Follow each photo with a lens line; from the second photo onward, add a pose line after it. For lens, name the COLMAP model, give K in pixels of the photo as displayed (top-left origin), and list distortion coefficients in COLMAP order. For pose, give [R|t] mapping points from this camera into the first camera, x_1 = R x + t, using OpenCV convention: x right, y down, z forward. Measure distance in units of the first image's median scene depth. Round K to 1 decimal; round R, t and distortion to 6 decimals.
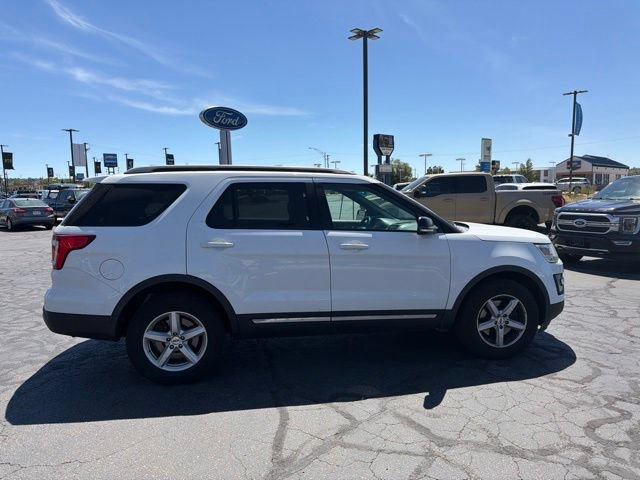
lens RADIAL K [[450.1, 0, 323.4], [0, 450.1, 250.5], [0, 0, 1]] dist [0.048573, -0.061644]
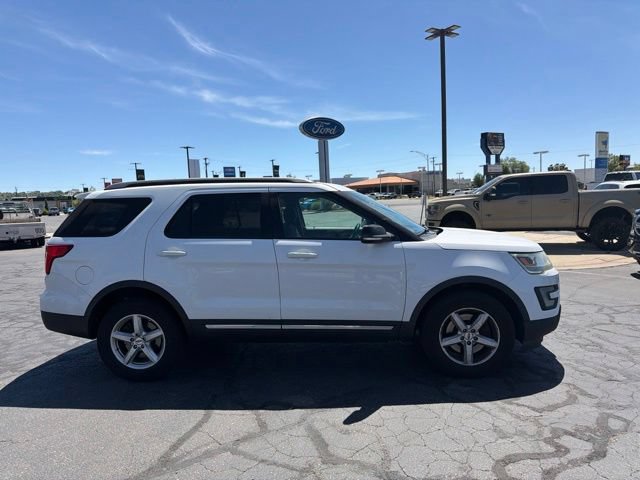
lens RADIAL K [[450.1, 0, 323.1], [0, 450.1, 250.5], [0, 0, 1]] dist [0.048573, -0.061644]
pose [[0.971450, 0.000281, -0.237245, 0.351456], [-0.003143, 0.999927, -0.011684, -0.007987], [0.237225, 0.012096, 0.971380, 0.038776]]
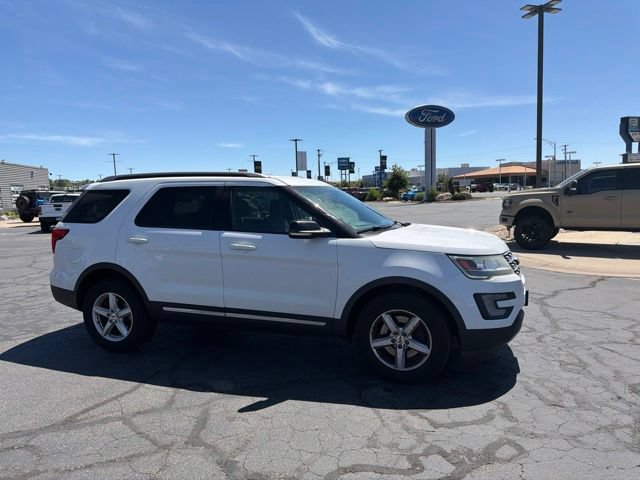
lens RADIAL K [[450.1, 0, 321.1], [0, 450.1, 245.8], [0, 0, 1]] dist [0.048573, -0.061644]
pose [[0.879705, 0.044760, -0.473409, 0.722079], [-0.047487, 0.998853, 0.006198, -0.027274], [0.473143, 0.017028, 0.880821, 0.166774]]
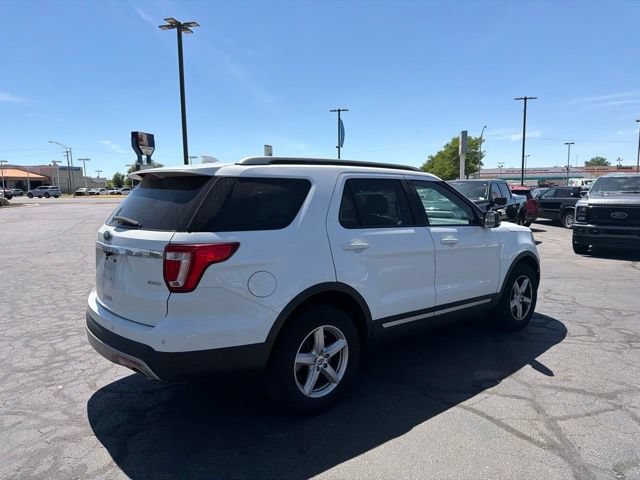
lens RADIAL K [[450.1, 0, 324.0], [0, 450.1, 246.8], [0, 0, 1]] dist [0.048573, -0.061644]
pose [[0.860414, -0.056586, 0.506445, -0.713110], [0.064478, 0.997917, 0.001956, -0.016753], [-0.505501, 0.030972, 0.862270, 0.243219]]
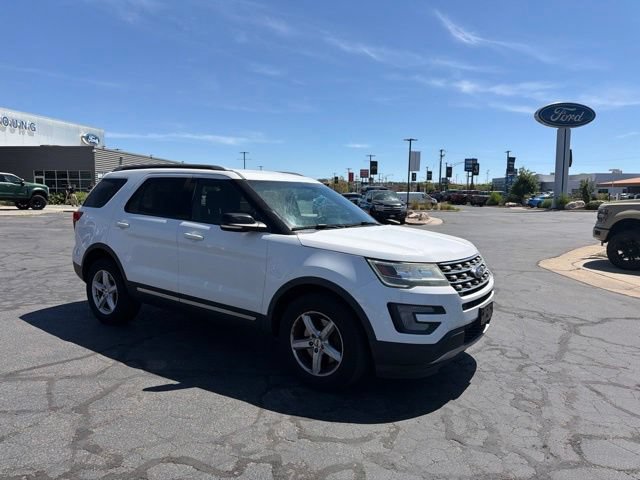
lens RADIAL K [[450.1, 0, 317.2], [0, 450.1, 243.4], [0, 0, 1]] dist [0.048573, -0.061644]
pose [[0.714373, 0.100274, -0.692543, 1.036291], [-0.116790, 0.992884, 0.023289, -0.052714], [0.689950, 0.064245, 0.721000, 0.421593]]
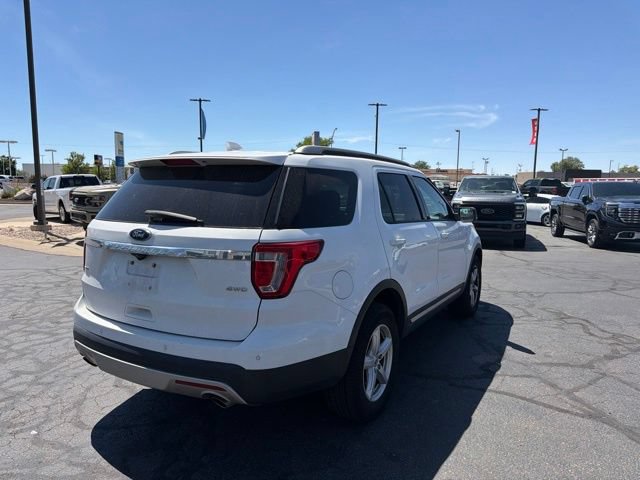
lens RADIAL K [[450.1, 0, 326.4], [0, 450.1, 238.3], [0, 0, 1]] dist [0.048573, -0.061644]
pose [[0.643689, -0.065173, 0.762507, -0.957177], [0.079697, 0.996658, 0.017908, -0.044482], [-0.761126, 0.049242, 0.646732, 0.507153]]
